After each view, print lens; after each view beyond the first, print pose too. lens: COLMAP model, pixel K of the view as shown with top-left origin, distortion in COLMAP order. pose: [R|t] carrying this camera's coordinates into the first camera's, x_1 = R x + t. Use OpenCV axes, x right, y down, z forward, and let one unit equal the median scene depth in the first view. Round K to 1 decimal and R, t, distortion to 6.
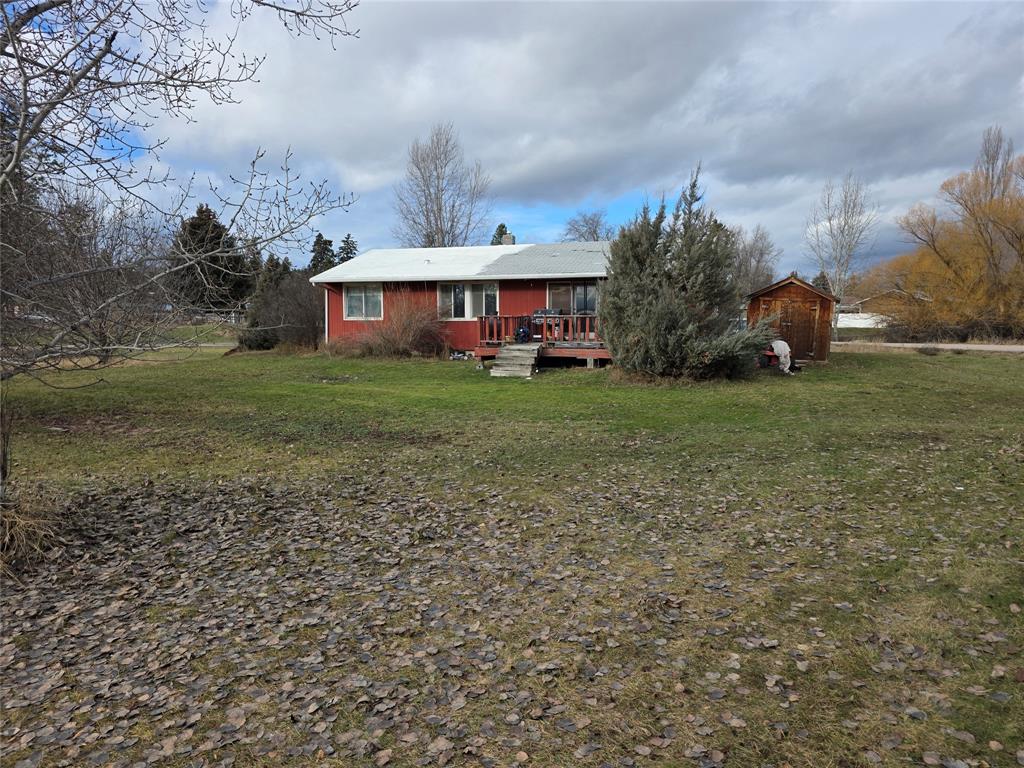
lens RADIAL K [[689.9, 0, 513.3], [0, 689.9, 386.8], [0, 0, 1]] dist [0.052468, -0.047860]
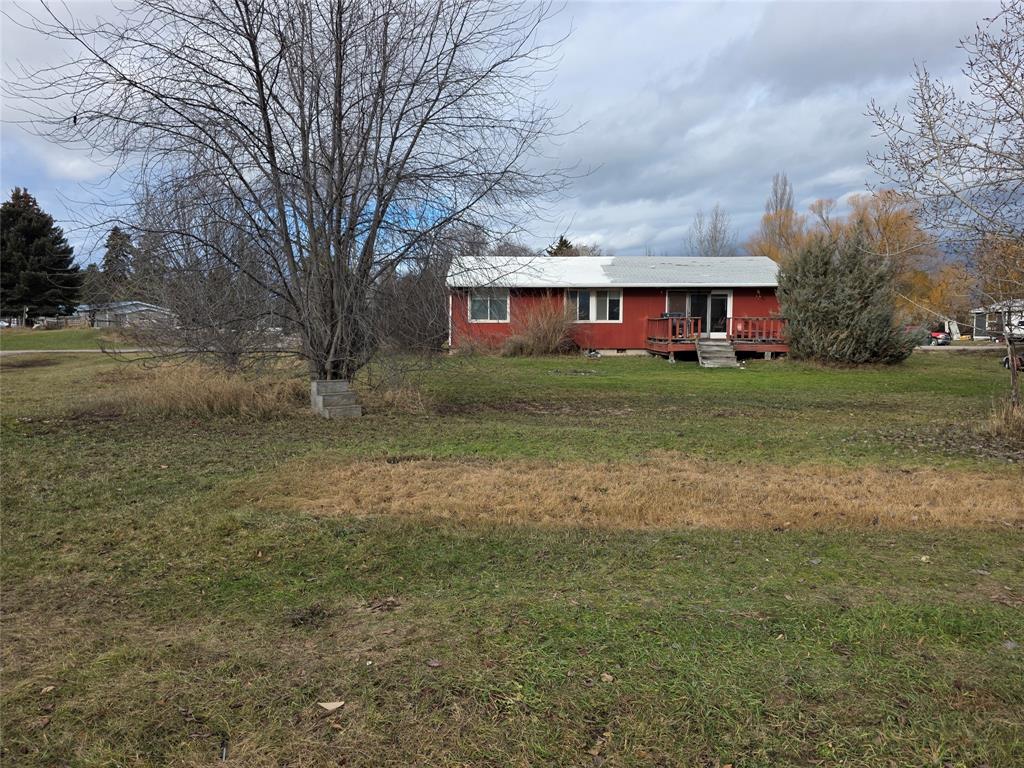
lens RADIAL K [[689.9, 0, 510.4], [0, 689.9, 380.6], [0, 0, 1]] dist [0.052468, -0.047860]
pose [[0.922907, -0.031030, 0.383769, -0.630564], [0.038854, 0.999165, -0.012650, 0.007307], [-0.383056, 0.026586, 0.923342, 0.011587]]
